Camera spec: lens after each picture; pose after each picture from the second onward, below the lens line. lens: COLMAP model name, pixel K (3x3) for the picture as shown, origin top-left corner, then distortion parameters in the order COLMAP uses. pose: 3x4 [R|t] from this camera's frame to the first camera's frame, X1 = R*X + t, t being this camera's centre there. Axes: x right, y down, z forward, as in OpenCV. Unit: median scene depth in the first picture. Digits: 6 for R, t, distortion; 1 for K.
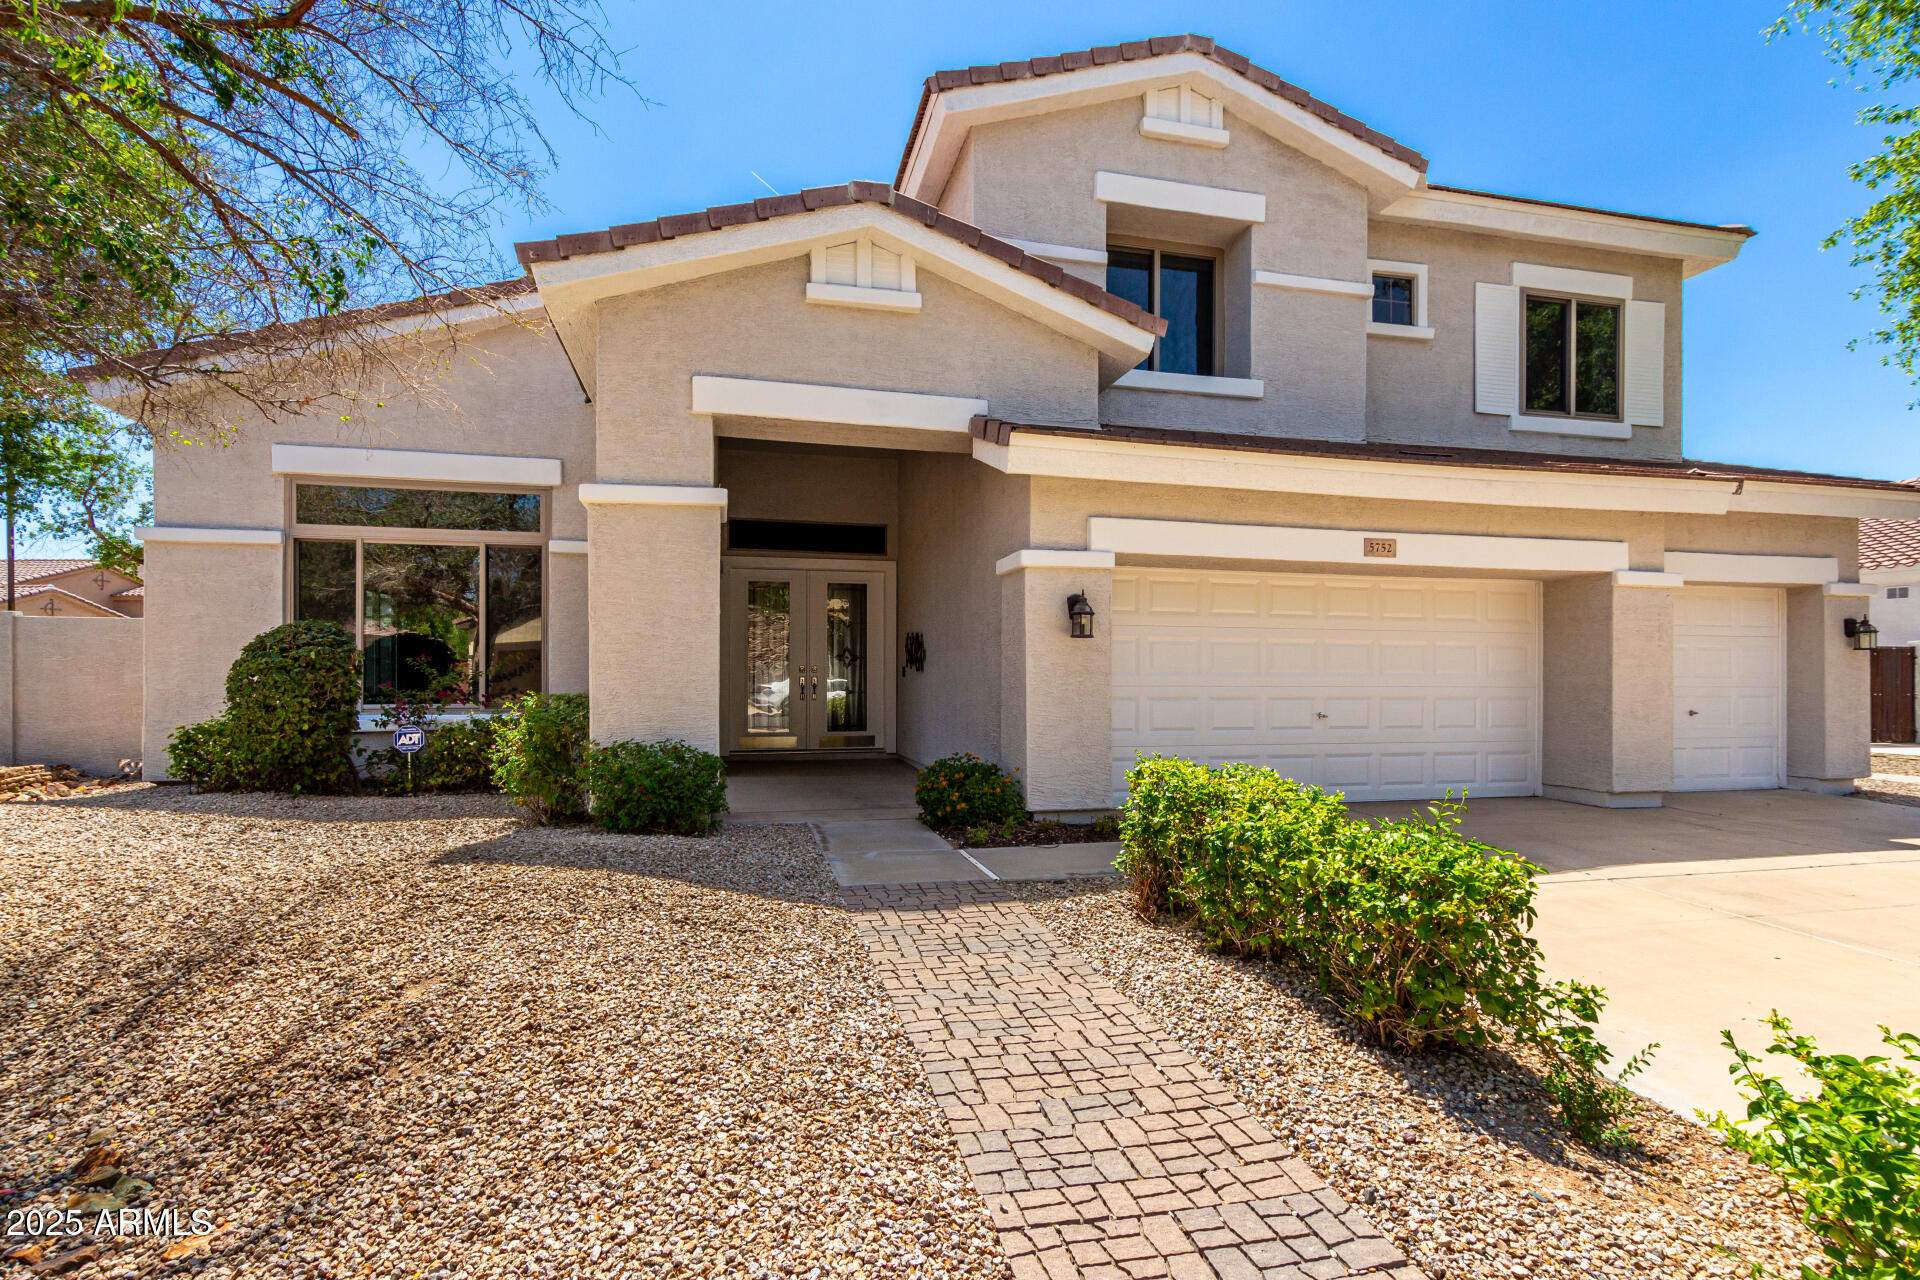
lens RADIAL K [[896.3, 0, 955.7], [0, 896.3, 678.5], [0, 0, 1]] dist [0.004178, -0.000301]
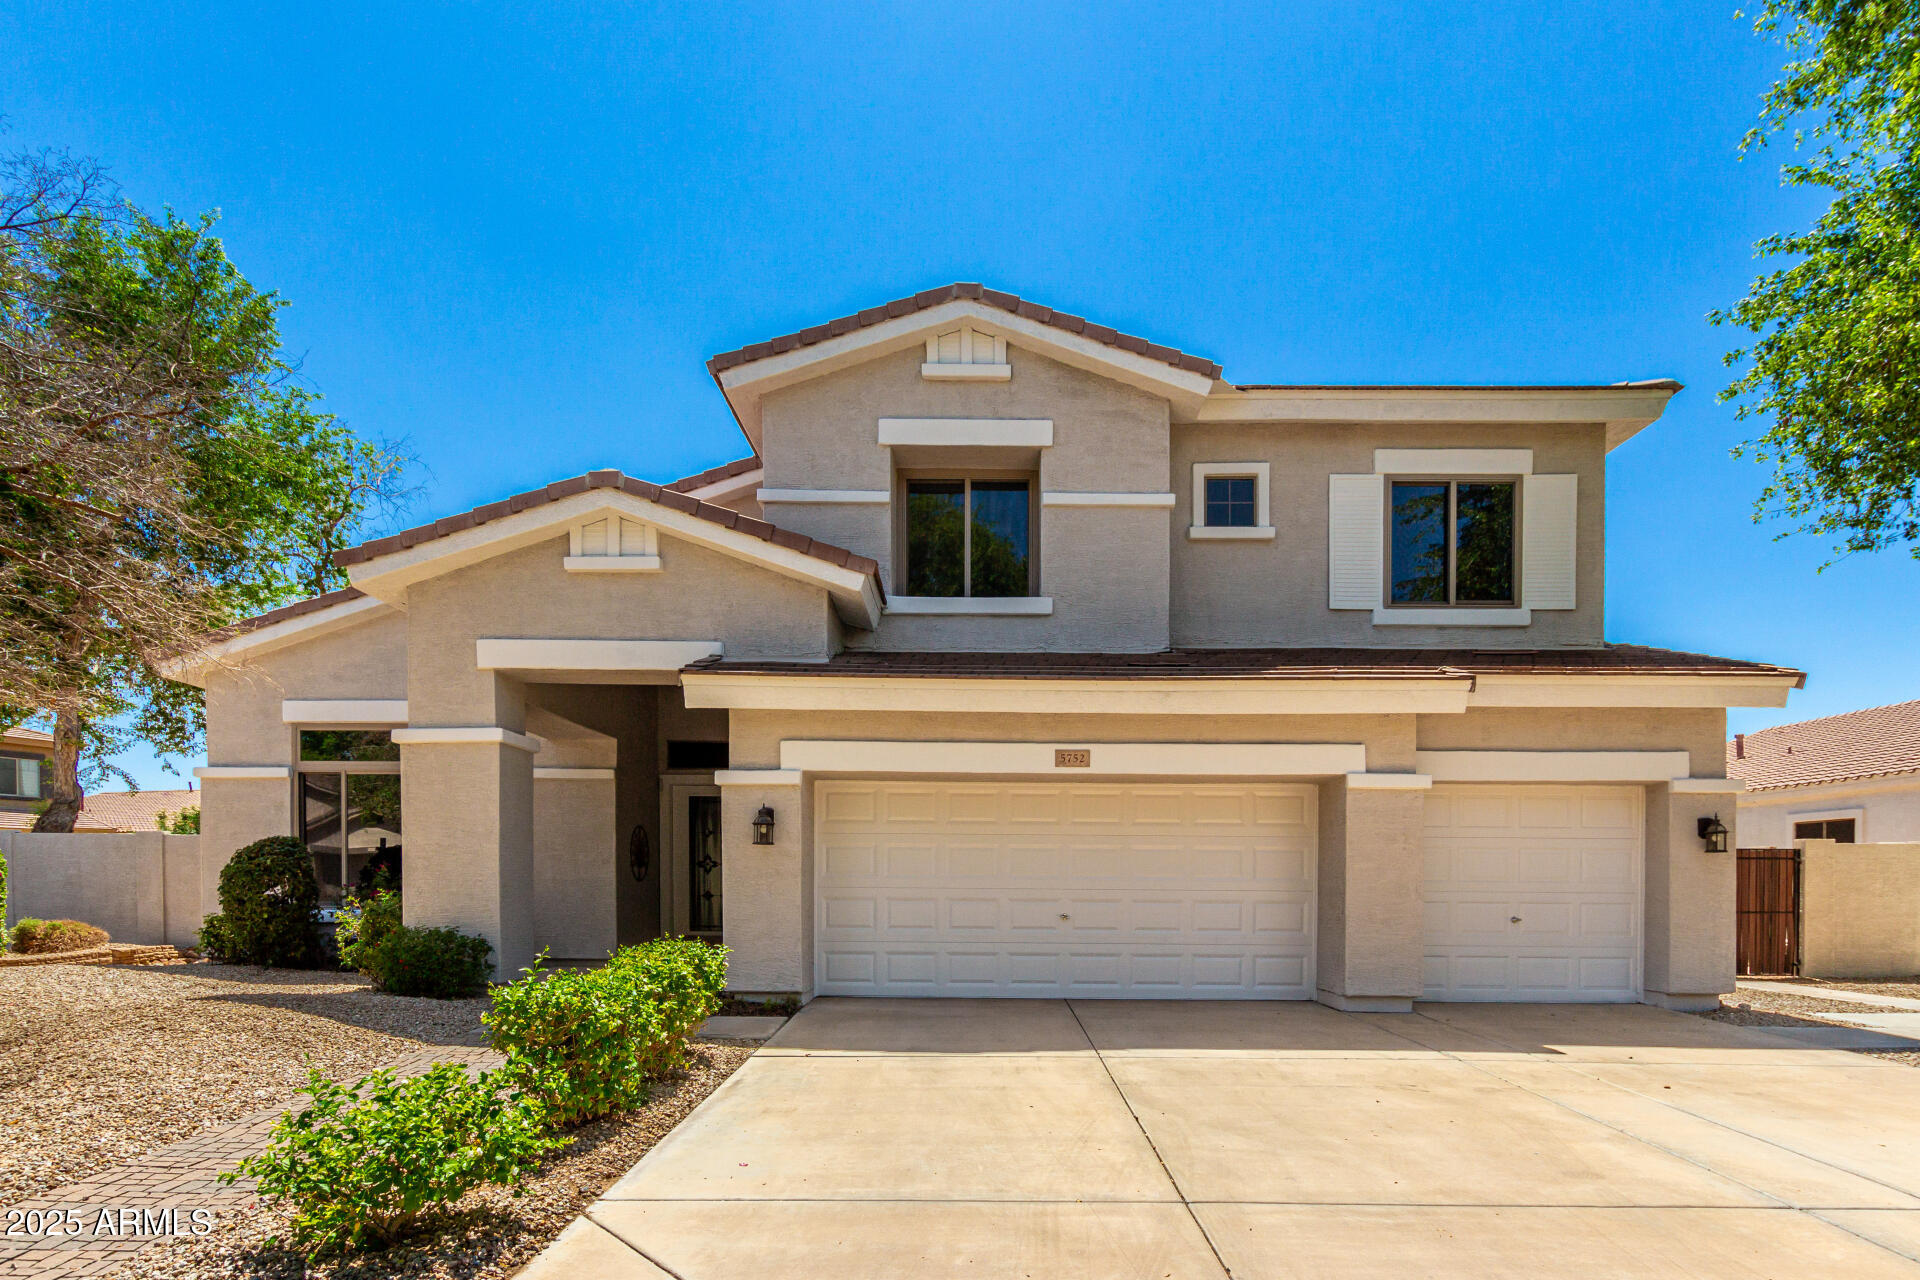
lens RADIAL K [[953.8, 0, 961.9], [0, 953.8, 905.6], [0, 0, 1]] dist [-0.005415, 0.000630]
pose [[0.973098, 0.007561, -0.230266, 0.522950], [-0.003737, 0.999848, 0.017041, 0.009151], [0.230360, -0.015722, 0.972978, -0.118195]]
